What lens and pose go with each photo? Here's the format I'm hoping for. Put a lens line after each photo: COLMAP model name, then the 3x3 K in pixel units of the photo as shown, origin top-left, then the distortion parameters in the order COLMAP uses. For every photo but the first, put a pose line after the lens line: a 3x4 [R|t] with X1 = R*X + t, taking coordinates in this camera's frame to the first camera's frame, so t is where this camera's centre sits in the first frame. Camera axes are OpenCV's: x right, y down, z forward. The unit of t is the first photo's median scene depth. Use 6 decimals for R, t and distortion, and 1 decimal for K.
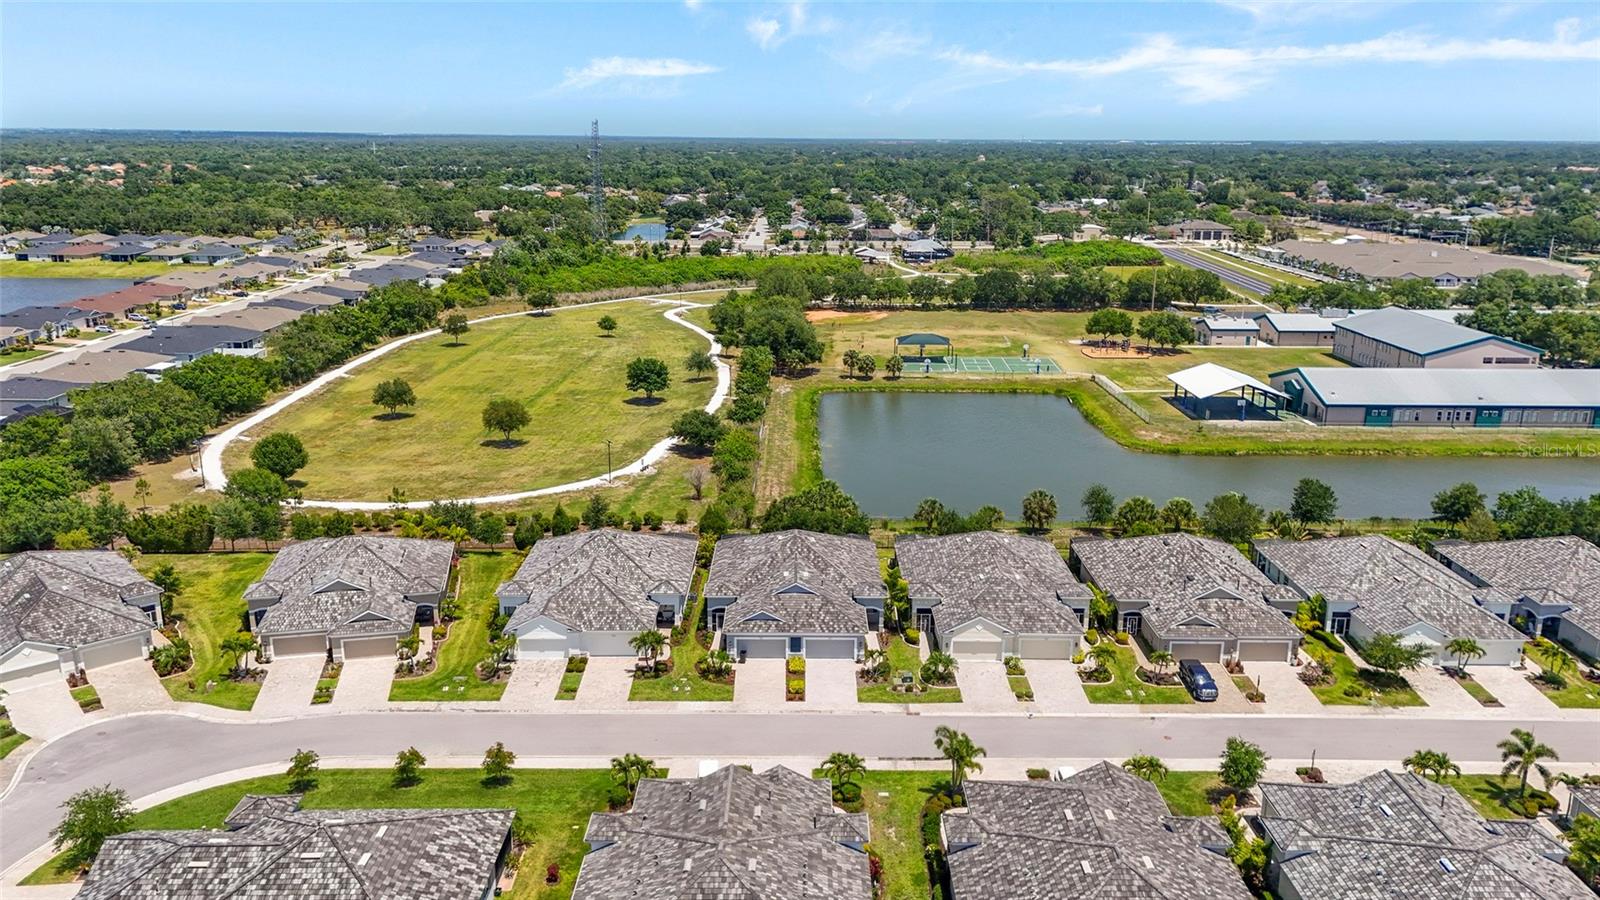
lens RADIAL K [[1168.8, 0, 803.9], [0, 1168.8, 453.7], [0, 0, 1]] dist [0.086425, -0.096608]
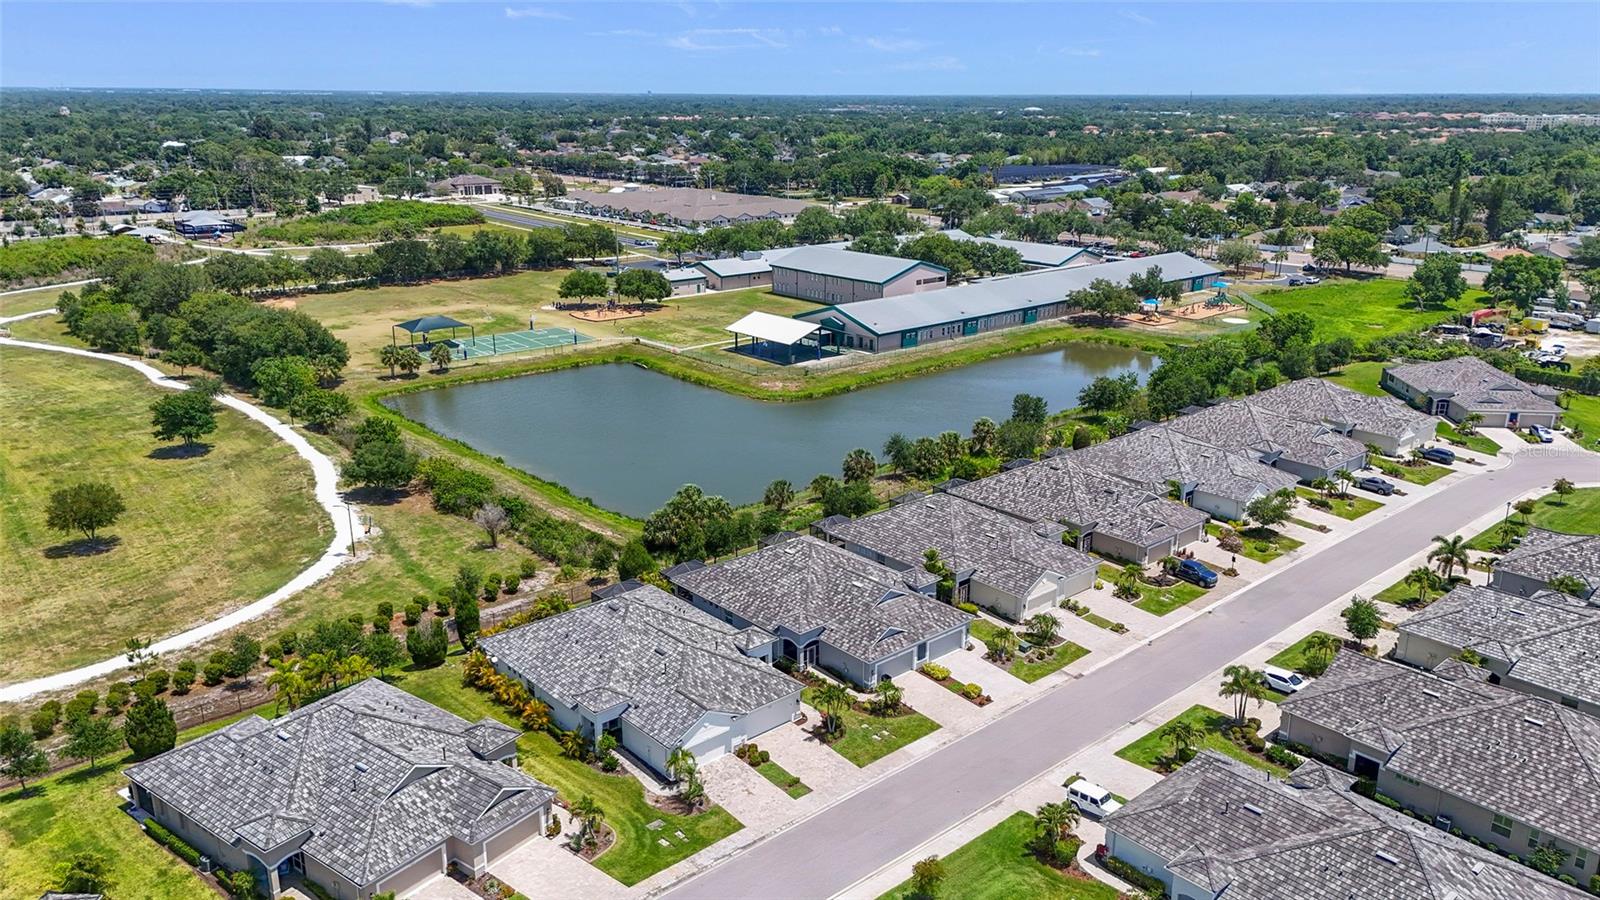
lens RADIAL K [[1168.8, 0, 803.9], [0, 1168.8, 453.7], [0, 0, 1]] dist [0.086425, -0.096608]
pose [[0.748770, -0.198702, 0.632346, -0.397728], [0.174146, 0.979468, 0.101570, -0.063872], [-0.639544, 0.034068, 0.767999, 0.211313]]
